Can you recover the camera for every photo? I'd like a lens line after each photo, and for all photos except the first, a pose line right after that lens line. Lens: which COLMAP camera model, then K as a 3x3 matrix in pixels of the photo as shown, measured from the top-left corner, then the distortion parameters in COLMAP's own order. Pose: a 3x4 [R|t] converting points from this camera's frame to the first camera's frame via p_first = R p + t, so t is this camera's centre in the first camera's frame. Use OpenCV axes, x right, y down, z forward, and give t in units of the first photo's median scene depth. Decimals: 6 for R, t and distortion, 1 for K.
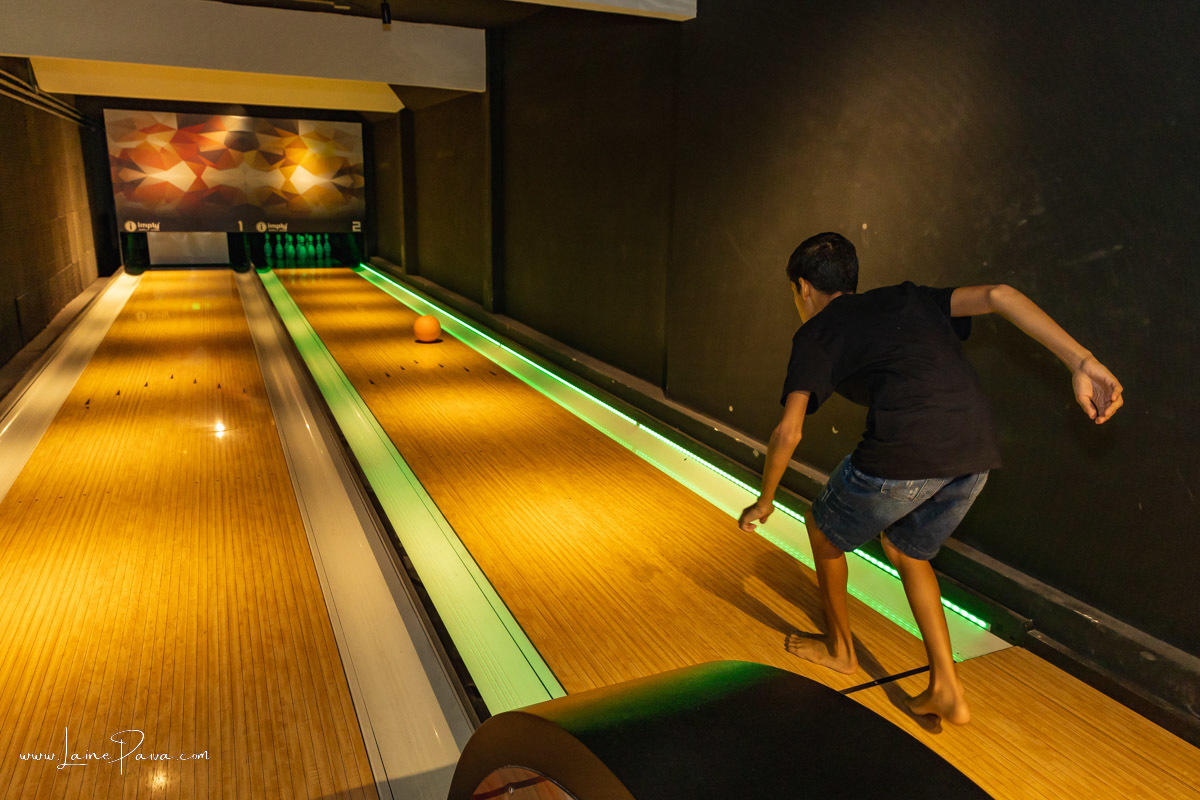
lens RADIAL K [[832.0, 0, 600.0], [0, 832.0, 400.0], [0, 0, 1]] dist [-0.000394, 0.000410]
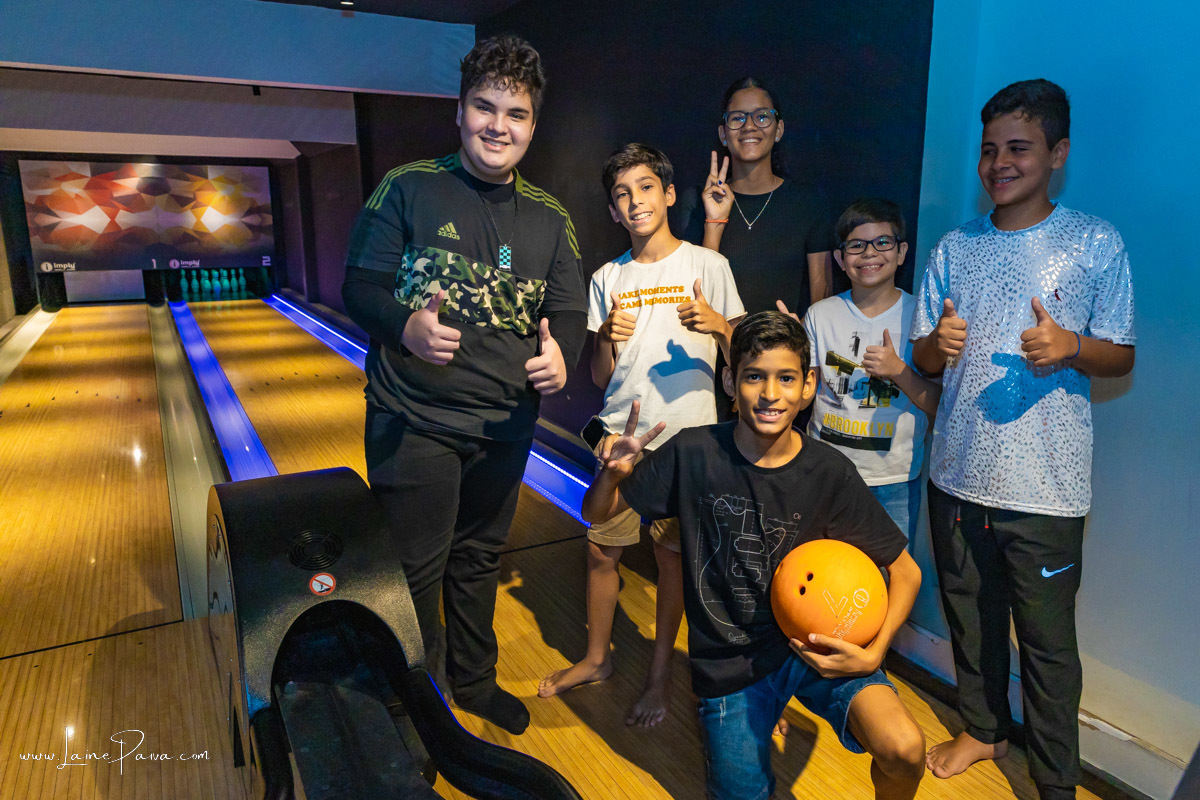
lens RADIAL K [[835.1, 0, 621.2], [0, 835.1, 385.7], [0, 0, 1]] dist [0.000206, 0.000069]
pose [[0.996025, -0.041503, 0.078817, 0.081898], [0.045169, 0.997951, -0.045325, 0.026240], [-0.076774, 0.048705, 0.995858, -0.121563]]
